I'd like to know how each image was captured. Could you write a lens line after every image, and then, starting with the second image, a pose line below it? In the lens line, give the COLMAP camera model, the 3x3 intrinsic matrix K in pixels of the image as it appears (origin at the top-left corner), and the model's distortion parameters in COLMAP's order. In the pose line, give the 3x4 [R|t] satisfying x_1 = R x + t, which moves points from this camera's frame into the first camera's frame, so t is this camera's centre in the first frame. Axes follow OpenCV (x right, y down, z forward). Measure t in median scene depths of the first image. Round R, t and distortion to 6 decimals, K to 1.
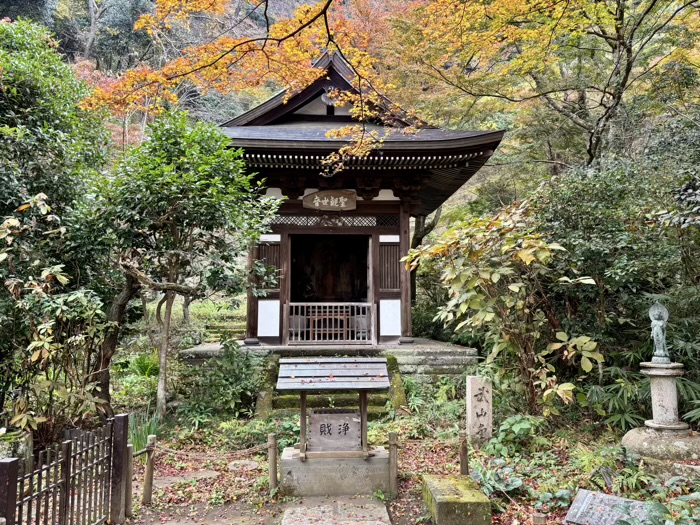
lens RADIAL K [[525.1, 0, 350.0], [0, 525.1, 262.5], [0, 0, 1]] dist [0.001154, -0.000030]
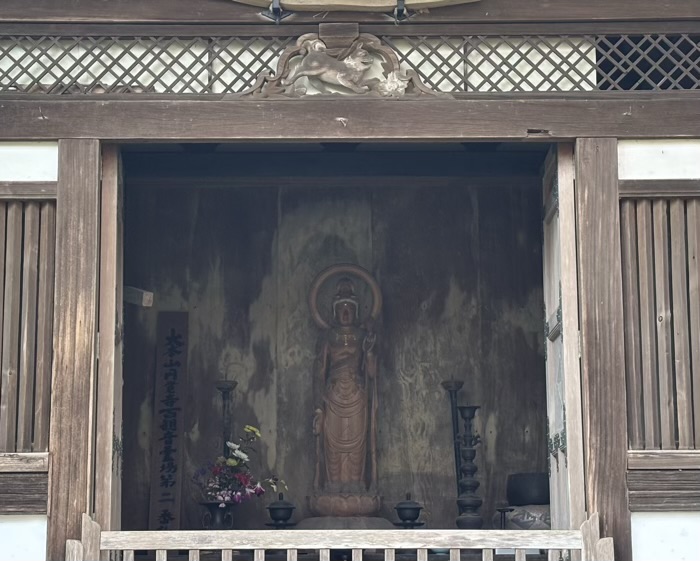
lens RADIAL K [[1618.2, 0, 350.0], [0, 1618.2, 280.5], [0, 0, 1]] dist [0.075071, 0.423834]
pose [[0.998529, -0.009721, -0.053342, -0.005463], [0.005660, 0.997110, -0.075754, 0.039394], [0.053924, 0.075341, 0.995699, 0.523004]]
